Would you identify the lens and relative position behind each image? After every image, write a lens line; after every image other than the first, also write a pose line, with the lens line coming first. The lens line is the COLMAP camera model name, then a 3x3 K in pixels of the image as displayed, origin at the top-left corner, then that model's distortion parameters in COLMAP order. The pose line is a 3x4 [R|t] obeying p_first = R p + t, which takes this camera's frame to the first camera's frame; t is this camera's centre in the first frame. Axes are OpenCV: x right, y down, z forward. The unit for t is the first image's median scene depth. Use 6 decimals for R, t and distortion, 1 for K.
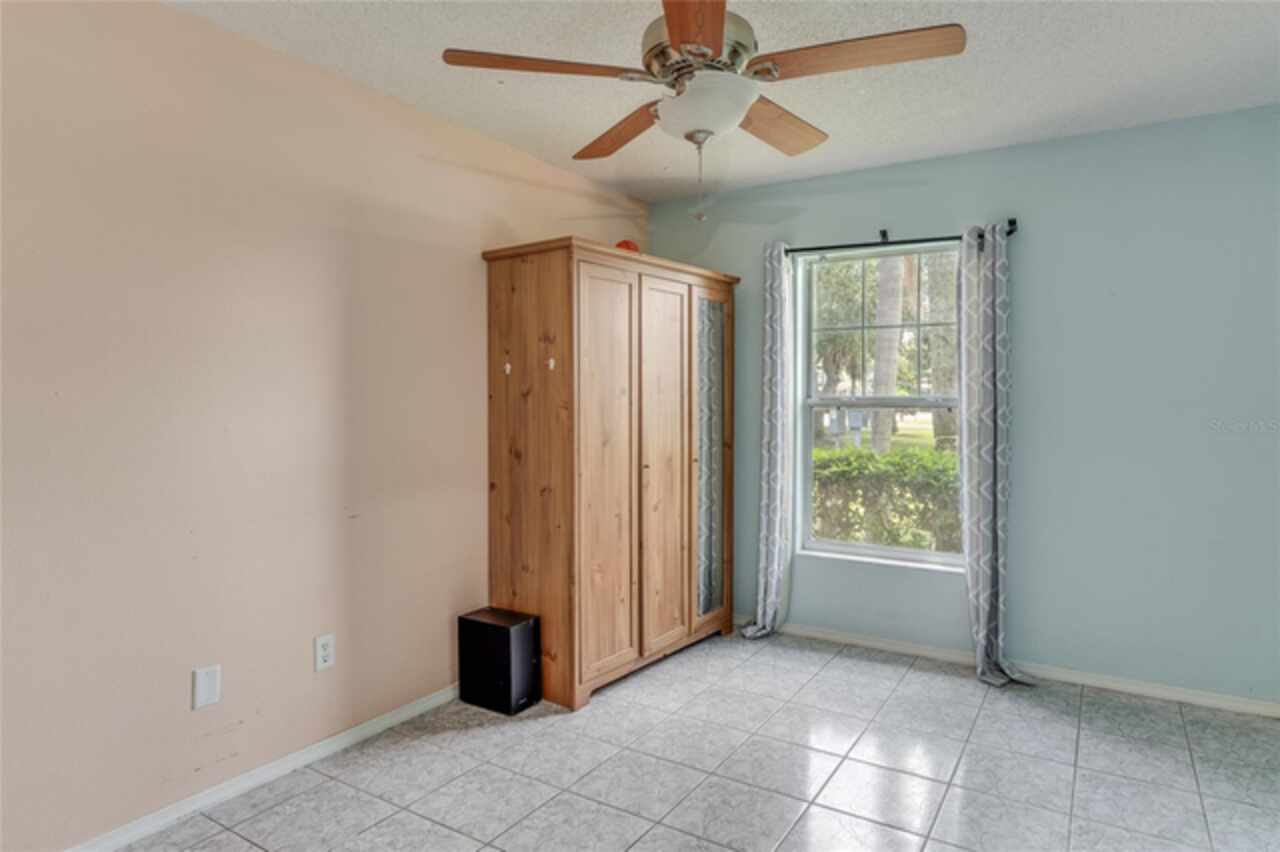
lens RADIAL K [[733.1, 0, 638.3], [0, 733.1, 418.5], [0, 0, 1]] dist [-0.008134, -0.001957]
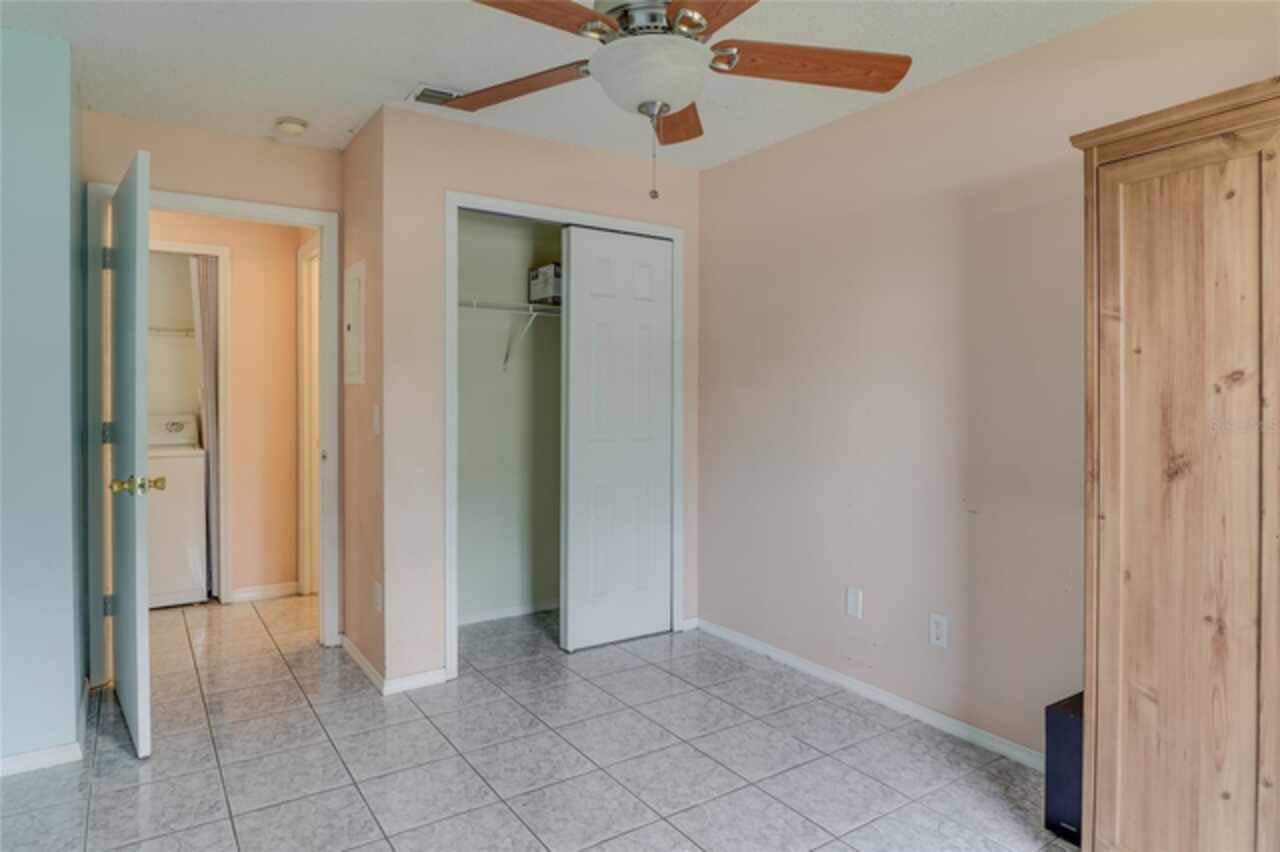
lens RADIAL K [[733.1, 0, 636.9], [0, 733.1, 421.7], [0, 0, 1]] dist [-0.008134, -0.001957]
pose [[-0.390518, 0.035570, -0.919908, 0.698990], [-0.023086, 0.998561, 0.048412, -0.023527], [0.920306, 0.040143, -0.389135, 0.985512]]
